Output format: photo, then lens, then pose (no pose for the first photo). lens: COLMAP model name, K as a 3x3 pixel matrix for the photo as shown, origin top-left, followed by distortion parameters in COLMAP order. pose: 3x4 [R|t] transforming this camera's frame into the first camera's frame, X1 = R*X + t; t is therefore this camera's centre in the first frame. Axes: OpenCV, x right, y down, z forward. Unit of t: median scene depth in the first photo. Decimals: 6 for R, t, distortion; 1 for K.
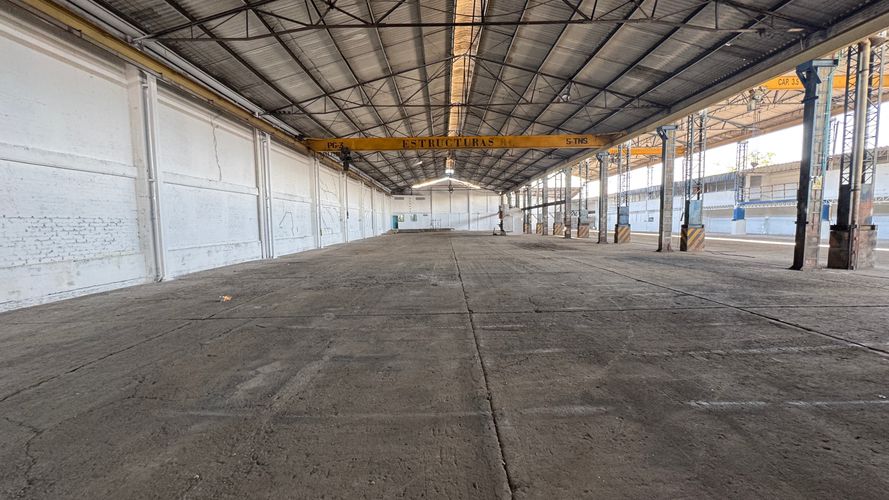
lens RADIAL K [[356.1, 0, 444.5], [0, 356.1, 250.0], [0, 0, 1]] dist [-0.000241, -0.000197]
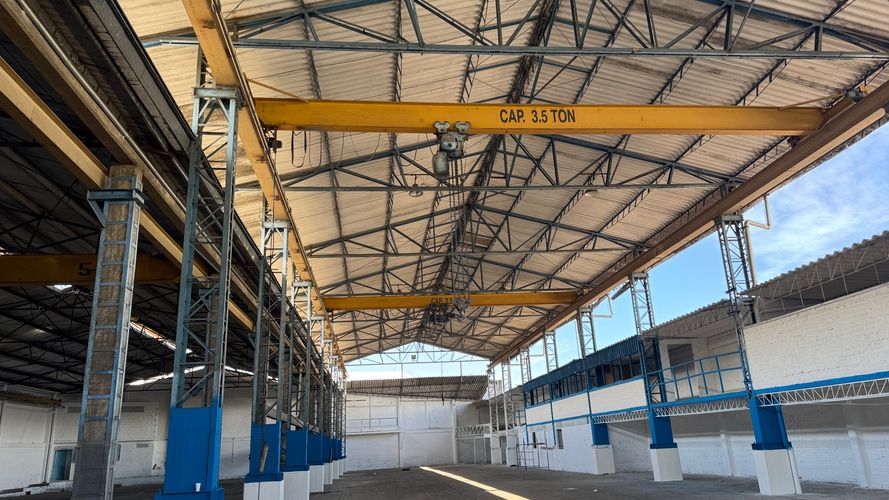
lens RADIAL K [[620.6, 0, 449.5], [0, 620.6, 257.1], [0, 0, 1]] dist [0.116791, -0.157475]
pose [[0.993998, 0.003349, 0.109349, 0.745398], [0.036584, 0.931811, -0.361096, -0.046440], [-0.103102, 0.362929, 0.926095, 0.355050]]
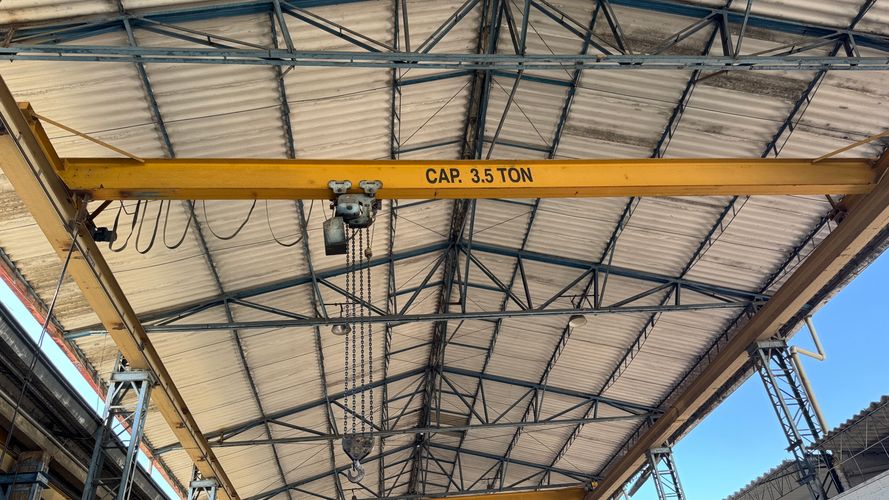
lens RADIAL K [[619.2, 0, 444.3], [0, 619.2, 257.9], [0, 0, 1]] dist [0.105690, -0.143187]
pose [[0.994091, -0.012332, 0.107846, 0.838084], [0.080432, 0.750863, -0.655542, -0.071808], [-0.072893, 0.660343, 0.747418, 0.613560]]
